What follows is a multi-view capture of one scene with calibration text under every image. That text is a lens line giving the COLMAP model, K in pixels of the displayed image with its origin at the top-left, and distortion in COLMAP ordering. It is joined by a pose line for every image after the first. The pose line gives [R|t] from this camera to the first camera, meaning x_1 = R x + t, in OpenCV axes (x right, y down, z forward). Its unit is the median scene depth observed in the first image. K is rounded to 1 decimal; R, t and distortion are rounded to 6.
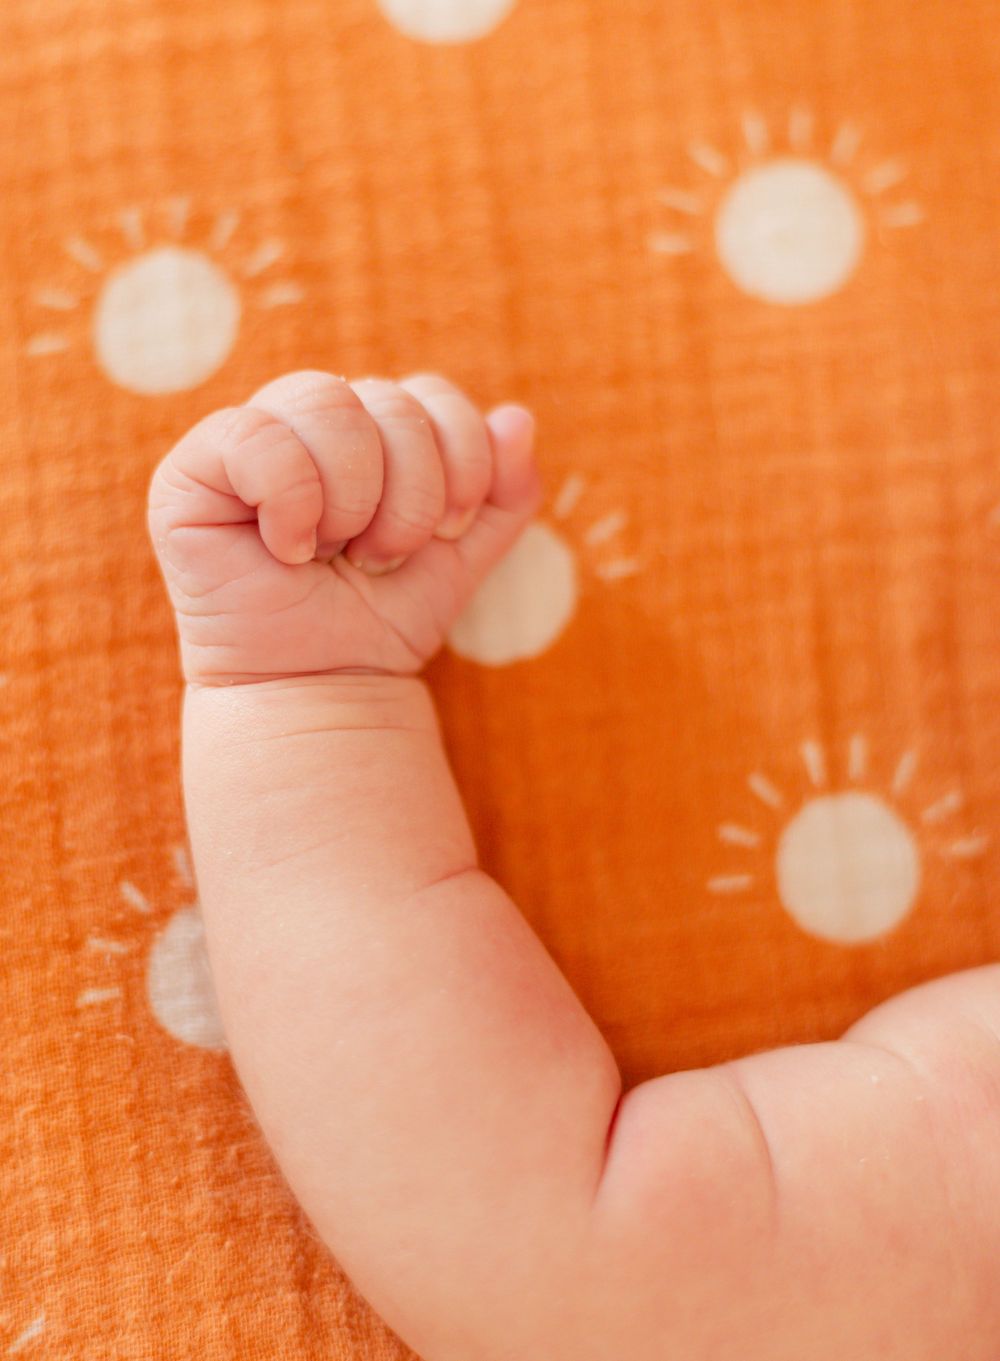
lens RADIAL K [[3001.2, 0, 500.0], [0, 3001.2, 680.5], [0, 0, 1]] dist [-0.041091, 0.146330]
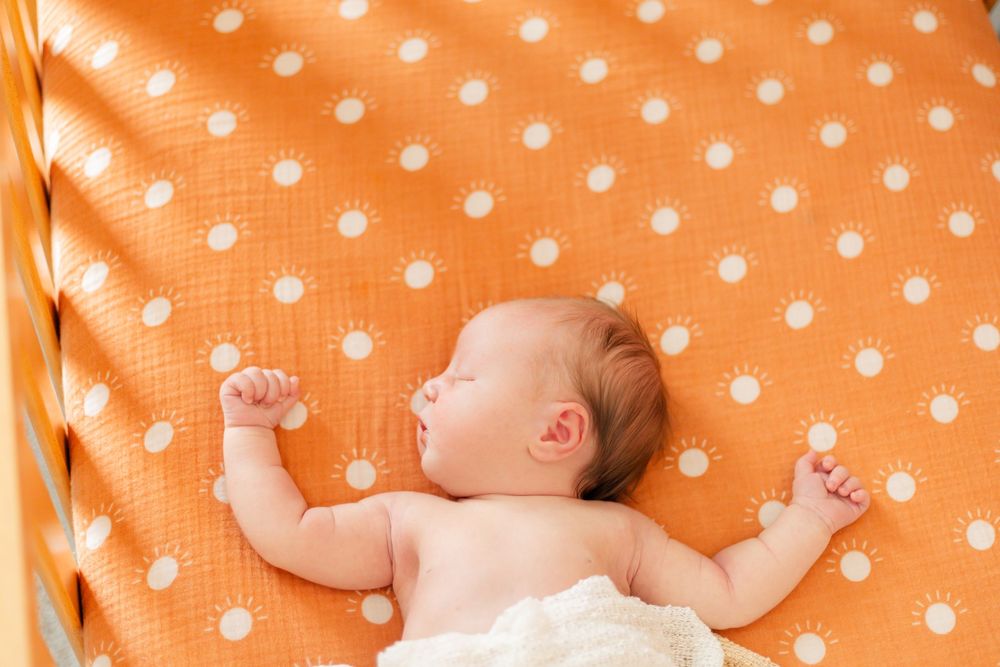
lens RADIAL K [[1418.3, 0, 500.0], [0, 1418.3, 333.5], [0, 0, 1]] dist [0.028241, 0.059382]
pose [[0.995372, 0.042602, 0.086139, 0.131888], [-0.027042, 0.984315, -0.174333, 0.230368], [-0.092214, 0.171197, 0.980912, -1.302017]]
